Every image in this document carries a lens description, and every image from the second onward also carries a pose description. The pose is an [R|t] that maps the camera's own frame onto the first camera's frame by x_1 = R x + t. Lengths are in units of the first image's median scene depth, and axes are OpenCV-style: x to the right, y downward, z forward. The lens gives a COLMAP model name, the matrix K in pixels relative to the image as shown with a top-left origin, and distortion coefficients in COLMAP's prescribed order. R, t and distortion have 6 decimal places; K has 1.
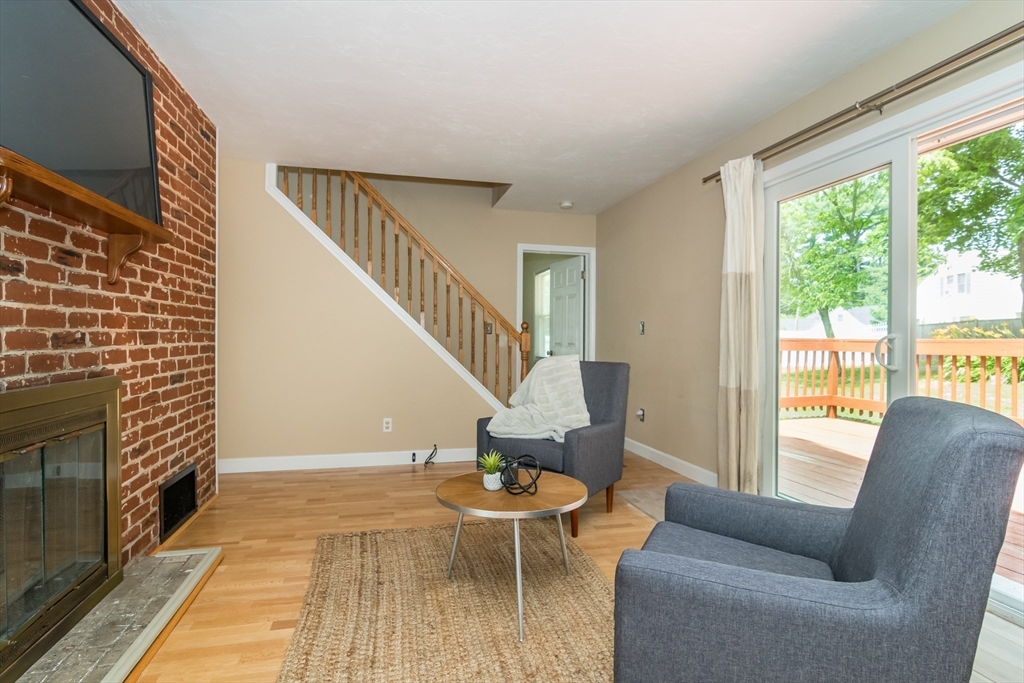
lens RADIAL K [[468.6, 0, 513.6], [0, 468.6, 341.8], [0, 0, 1]] dist [-0.001610, 0.000002]
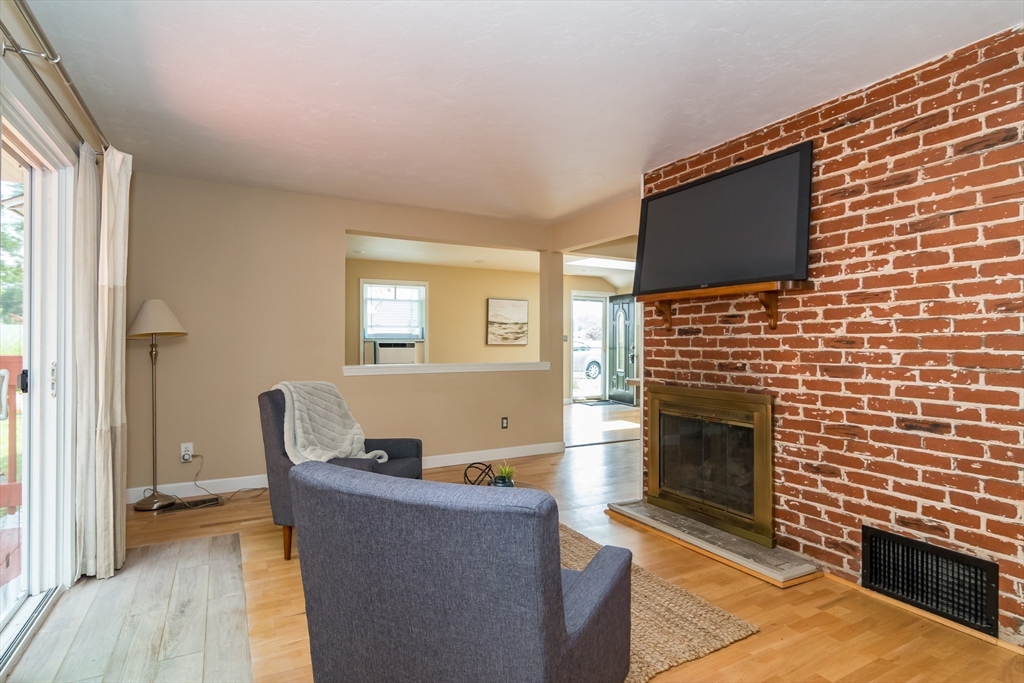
lens RADIAL K [[533.9, 0, 513.6], [0, 533.9, 338.5], [0, 0, 1]] dist [0.001940, -0.001876]
pose [[-0.961189, -0.013093, -0.275581, 0.345256], [-0.014860, 0.999880, 0.004322, -0.101259], [0.275491, 0.008249, -0.961268, 2.558294]]
